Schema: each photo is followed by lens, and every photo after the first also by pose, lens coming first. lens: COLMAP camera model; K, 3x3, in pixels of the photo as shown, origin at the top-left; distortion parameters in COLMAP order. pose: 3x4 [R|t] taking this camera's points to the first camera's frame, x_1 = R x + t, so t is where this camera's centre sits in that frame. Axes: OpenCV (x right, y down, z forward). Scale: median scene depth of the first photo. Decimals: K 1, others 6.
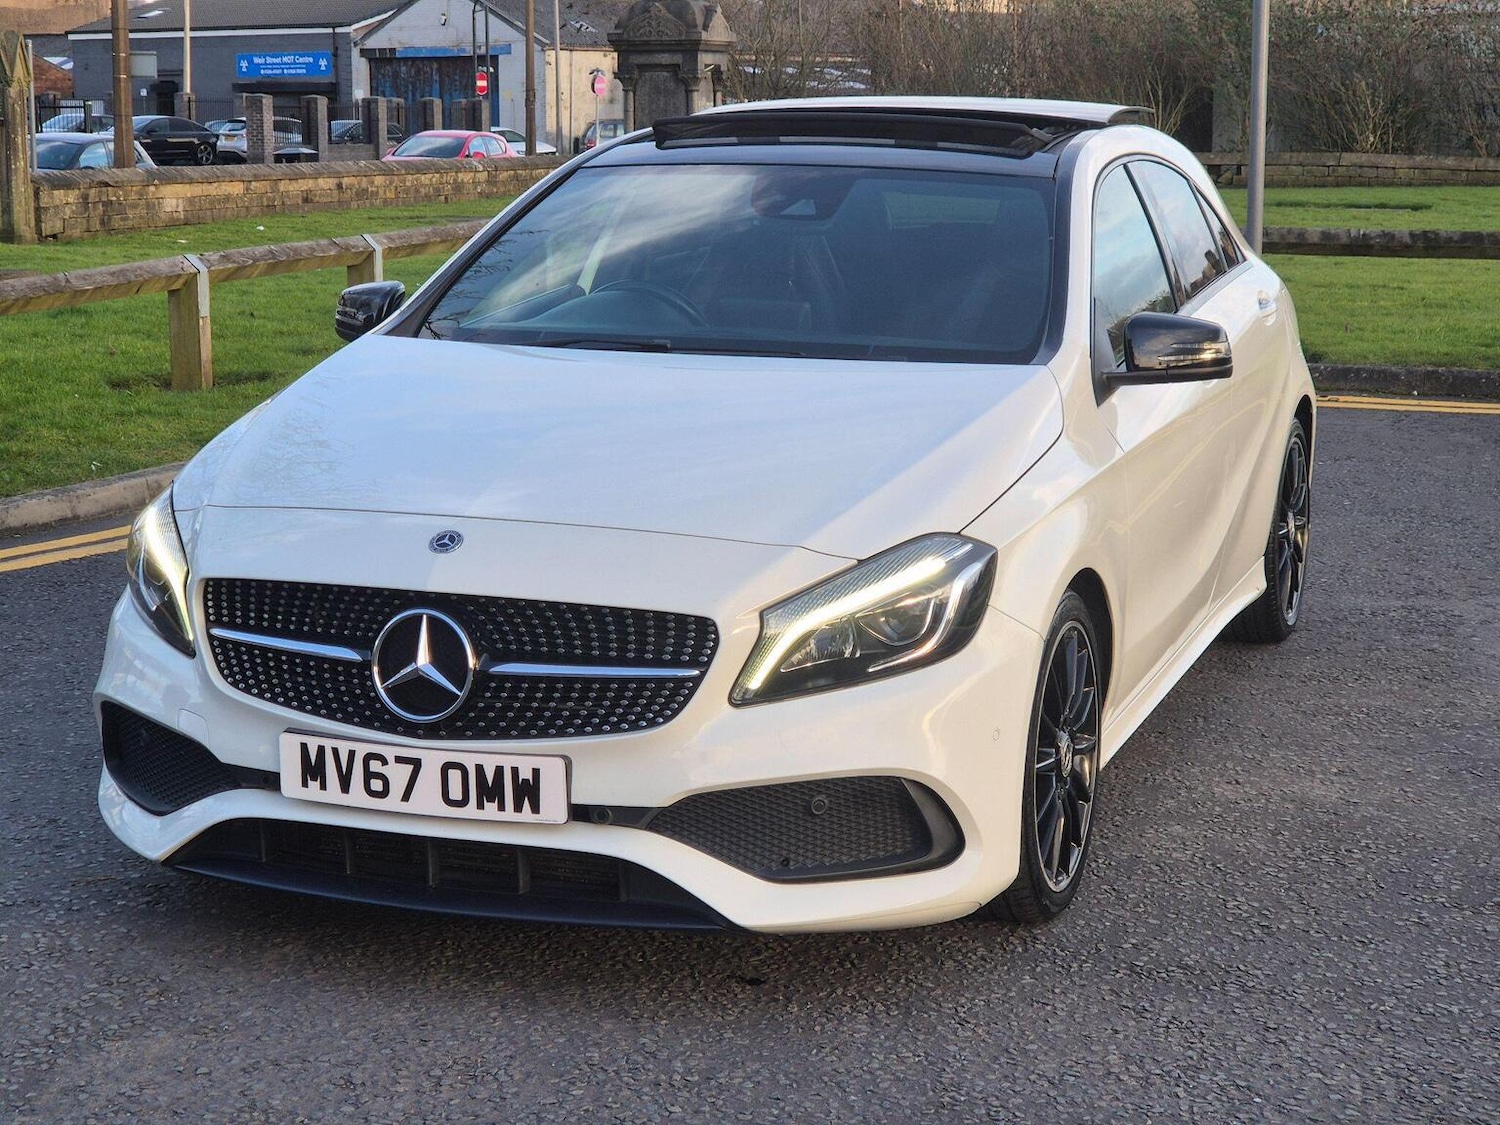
lens RADIAL K [[2801.9, 0, 750.0], [0, 2801.9, 562.5], [0, 0, 1]] dist [0.031357, 0.322132]
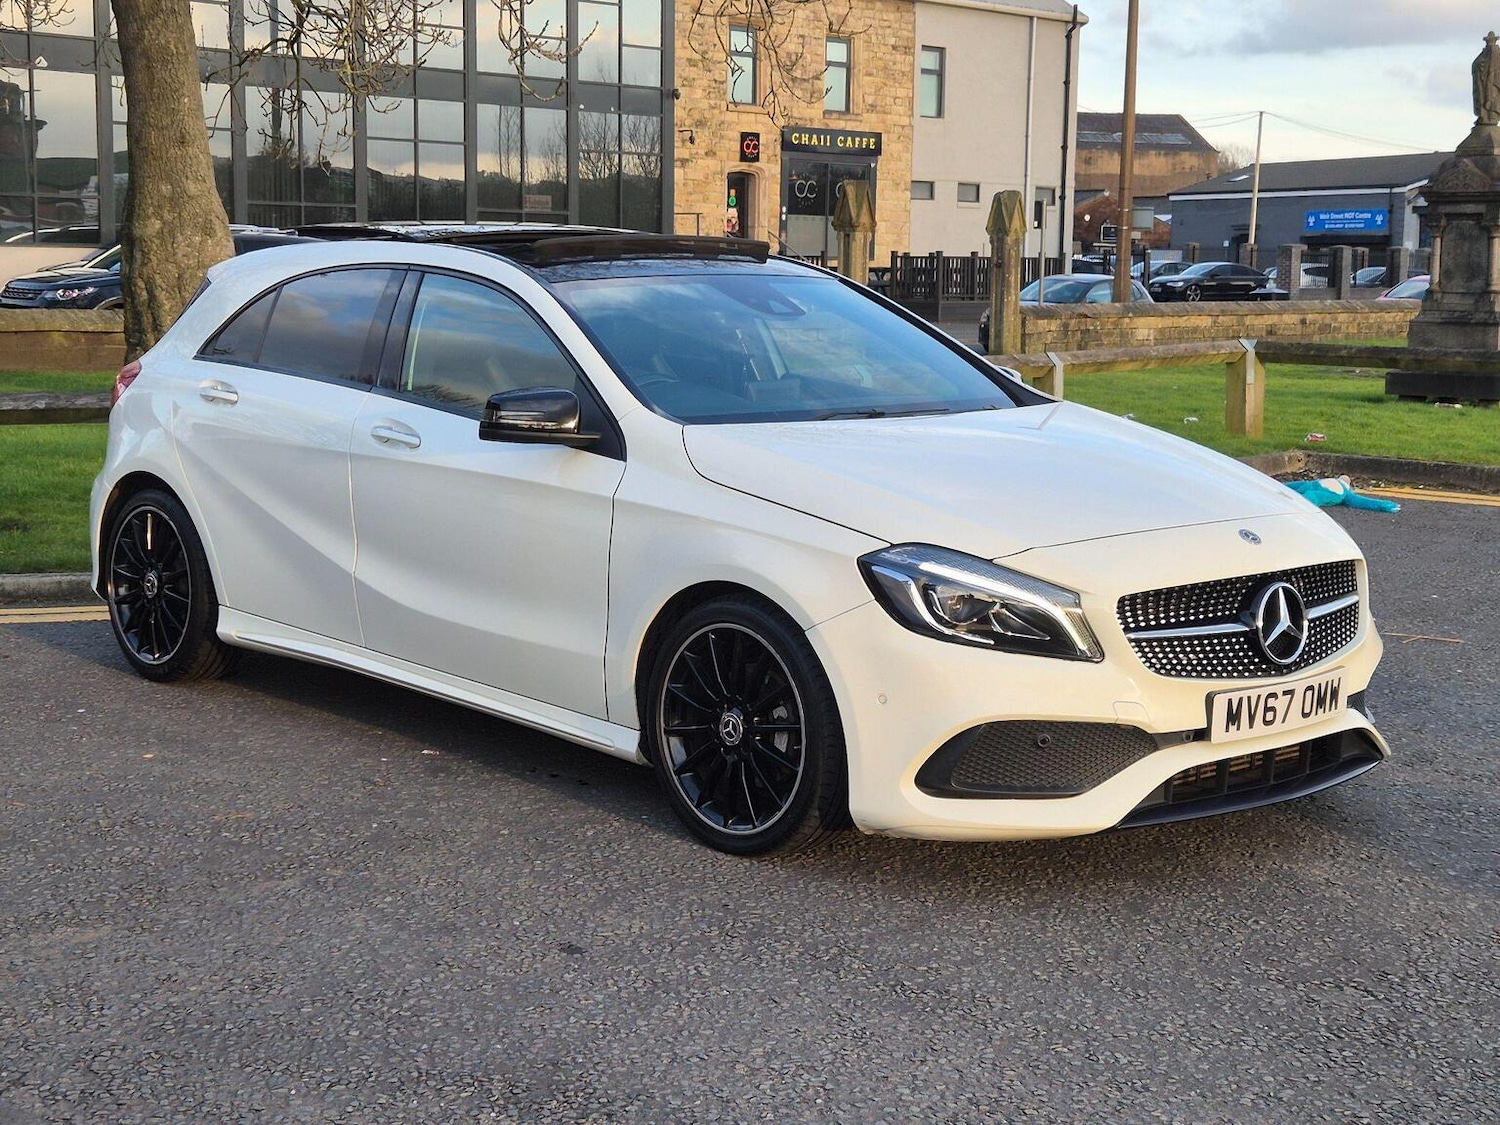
lens RADIAL K [[2374.8, 0, 742.3], [0, 2374.8, 537.1], [0, 0, 1]] dist [0.091313, -0.101612]
pose [[0.910356, 0.060257, -0.409415, 0.370202], [-0.078120, 0.996577, -0.027029, -0.003500], [0.406385, 0.056590, 0.911948, 0.074701]]
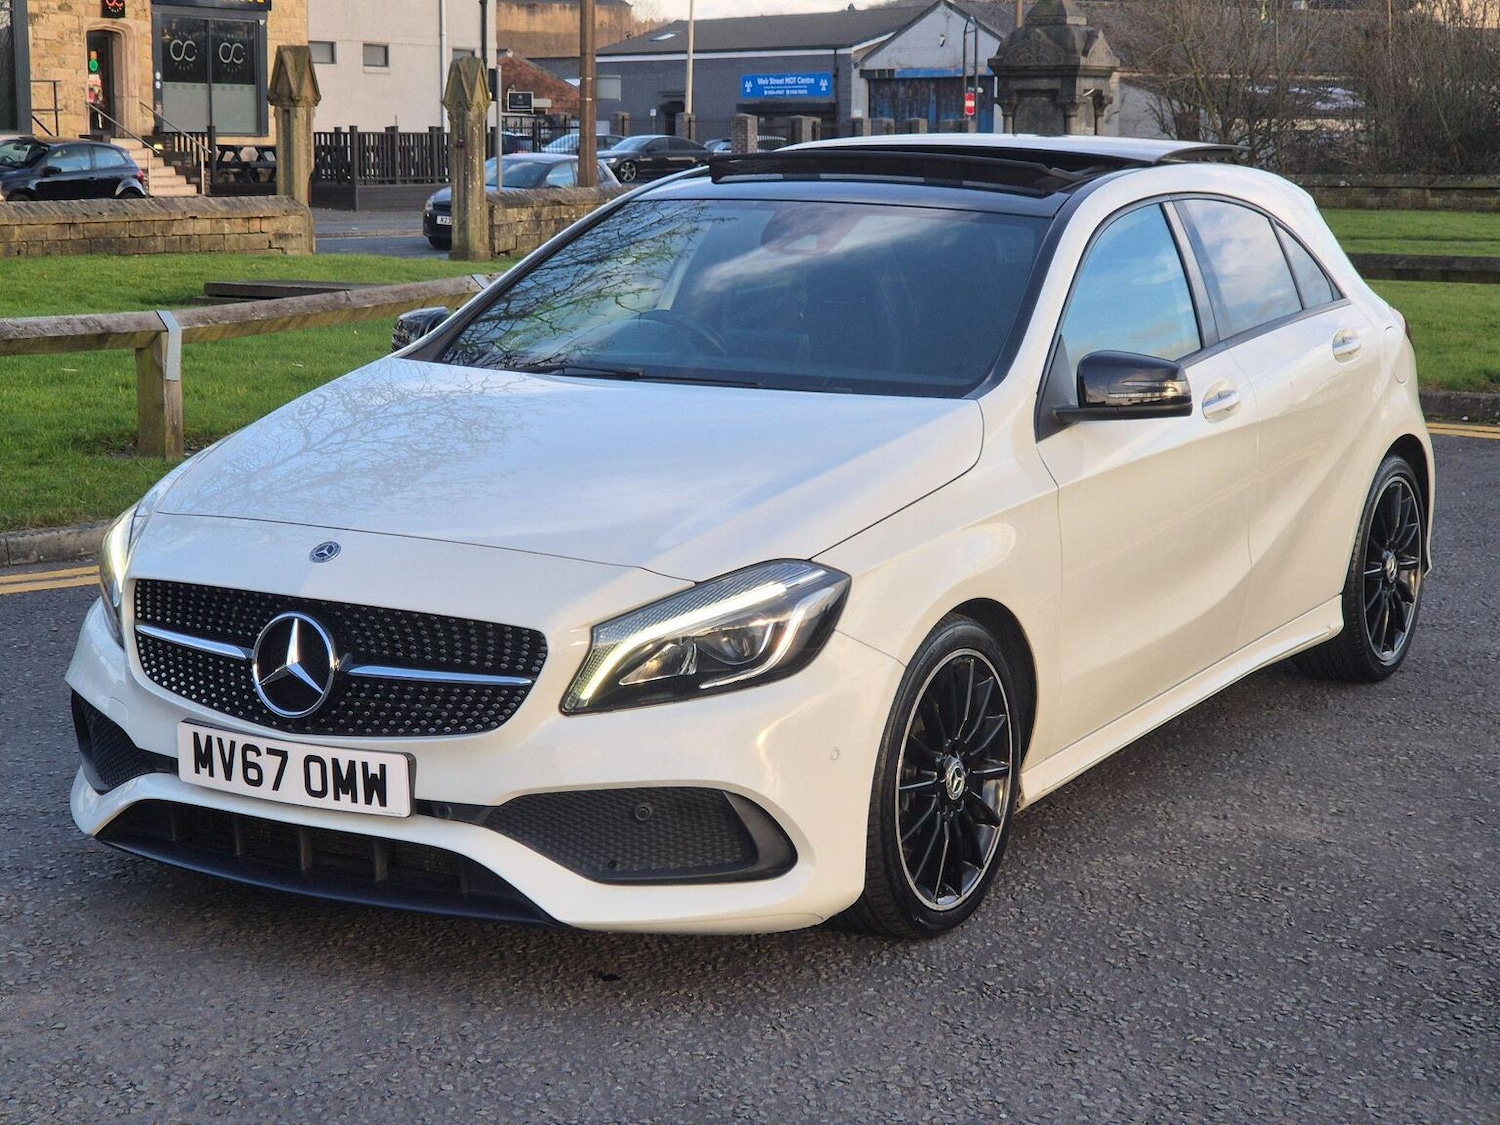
lens RADIAL K [[2807.7, 0, 736.2], [0, 2807.7, 524.4], [0, 0, 1]] dist [0.043893, 0.214458]
pose [[0.982195, 0.029642, -0.185510, 0.188691], [-0.033352, 0.999301, -0.016907, -0.003697], [0.184879, 0.022793, 0.982497, -0.027666]]
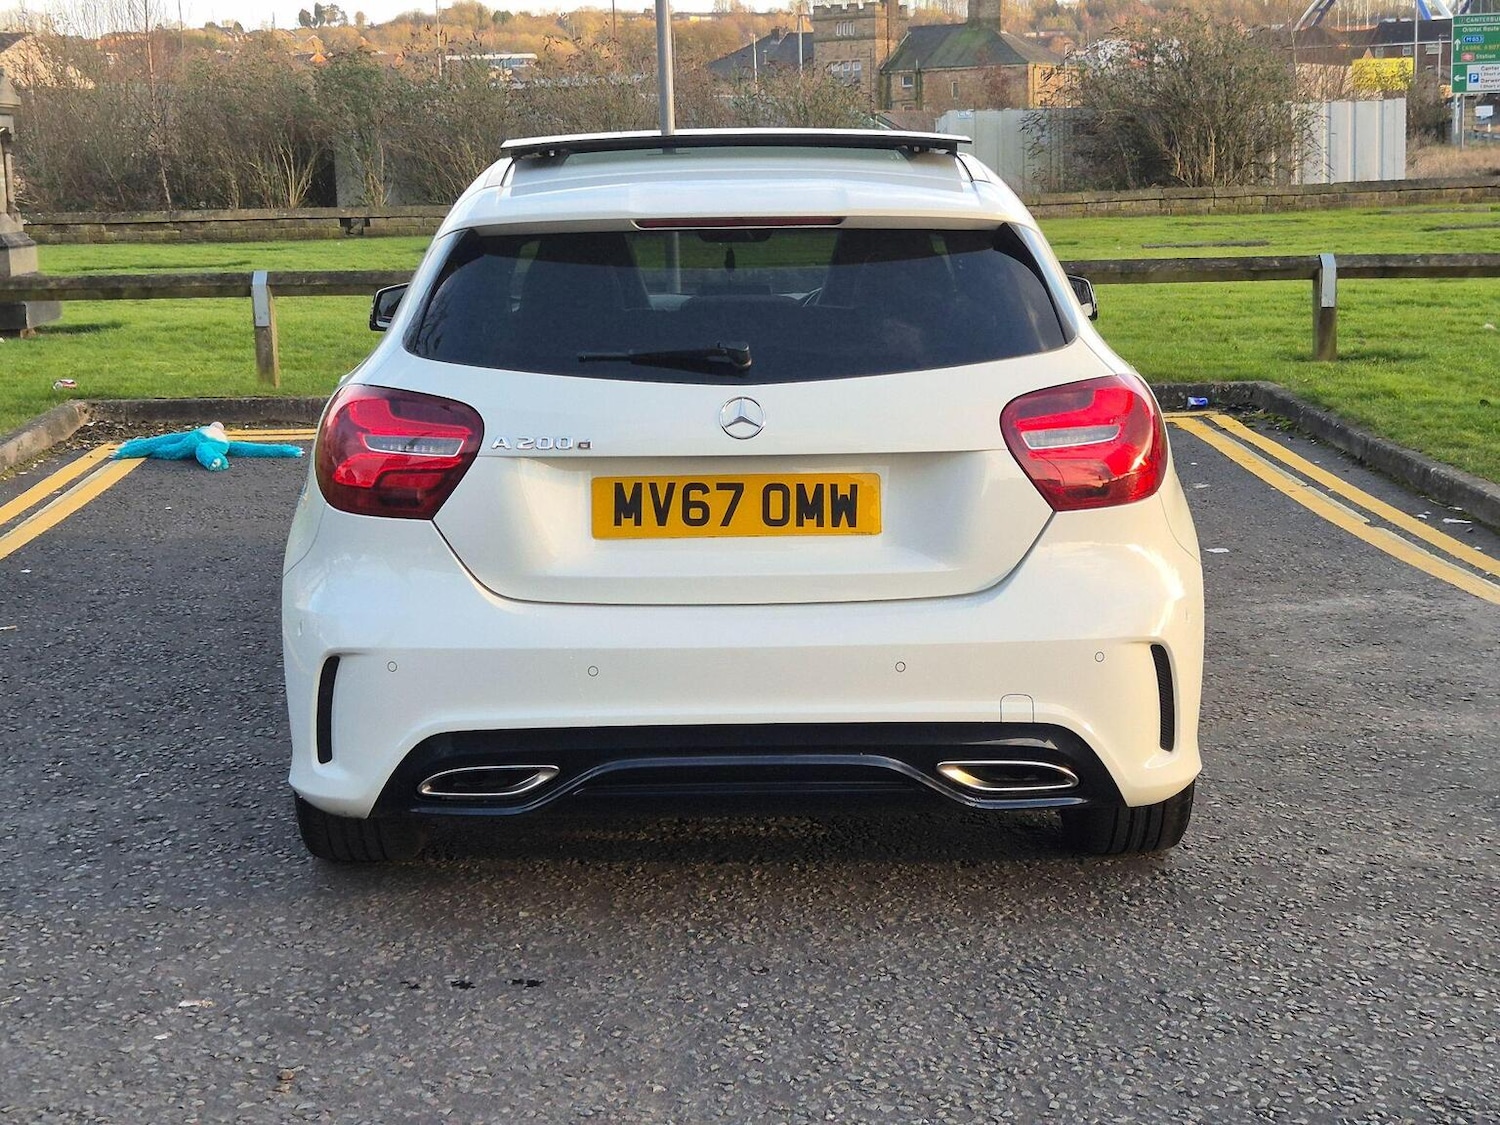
lens RADIAL K [[2374.8, 0, 742.3], [0, 2374.8, 537.1], [0, 0, 1]] dist [0.091313, -0.101612]
pose [[0.934305, -0.076311, 0.348212, -0.276691], [0.079196, 0.996841, 0.005965, -0.045505], [-0.347567, 0.022004, 0.937397, 0.330998]]
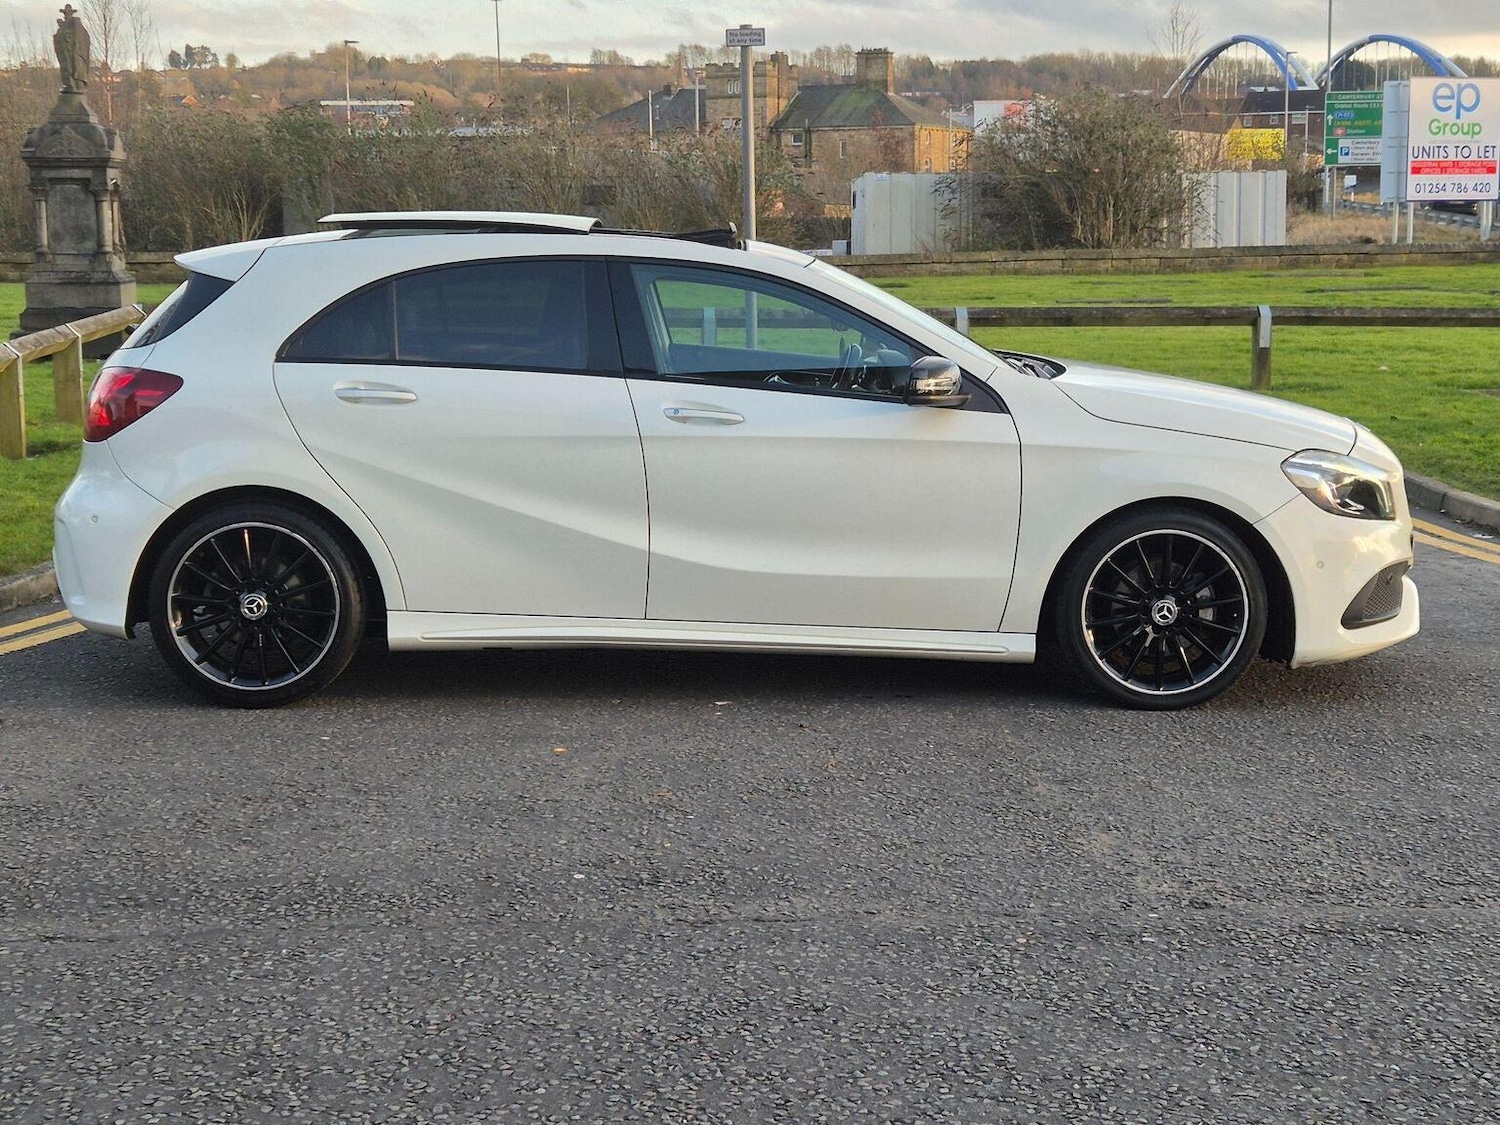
lens RADIAL K [[2374.8, 0, 742.3], [0, 2374.8, 537.1], [0, 0, 1]] dist [0.091313, -0.101612]
pose [[0.915143, -0.057202, 0.399050, -0.651255], [0.067477, 0.997652, -0.011736, 0.008481], [-0.397442, 0.037667, 0.916854, -0.076246]]
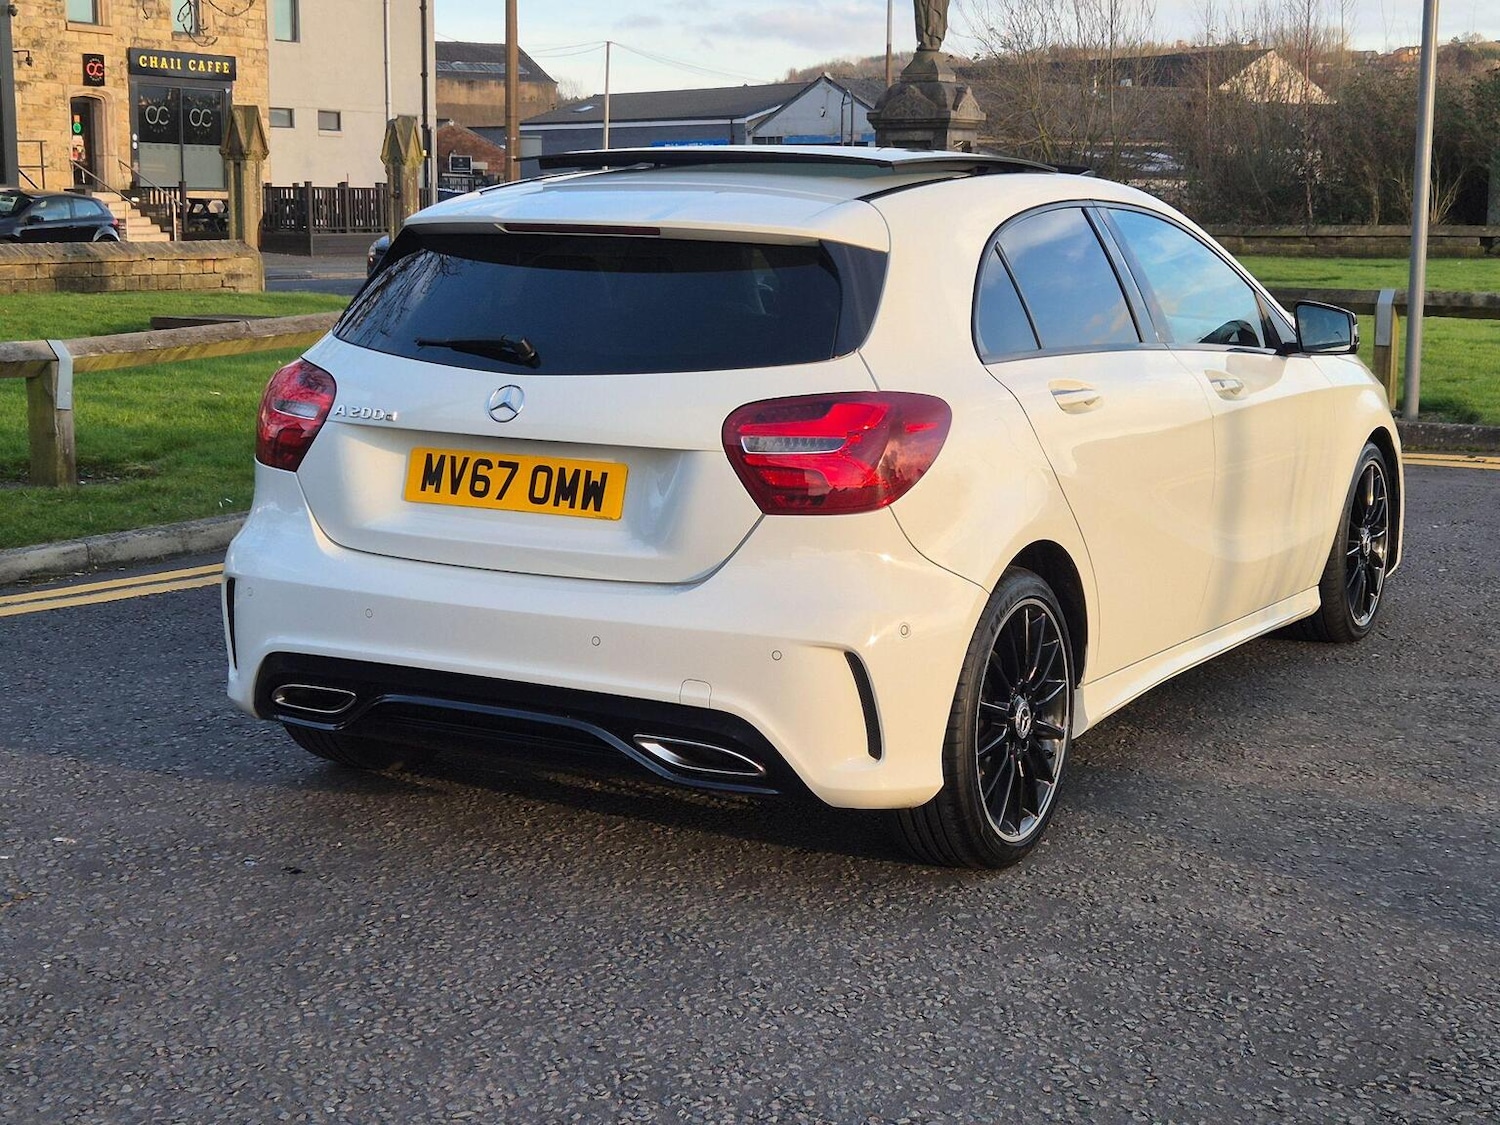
lens RADIAL K [[2374.8, 0, 742.3], [0, 2374.8, 537.1], [0, 0, 1]] dist [0.091313, -0.101612]
pose [[0.988765, 0.025735, -0.147248, 0.155145], [-0.027983, 0.999521, -0.013213, -0.024547], [0.146837, 0.017185, 0.989011, 0.224641]]
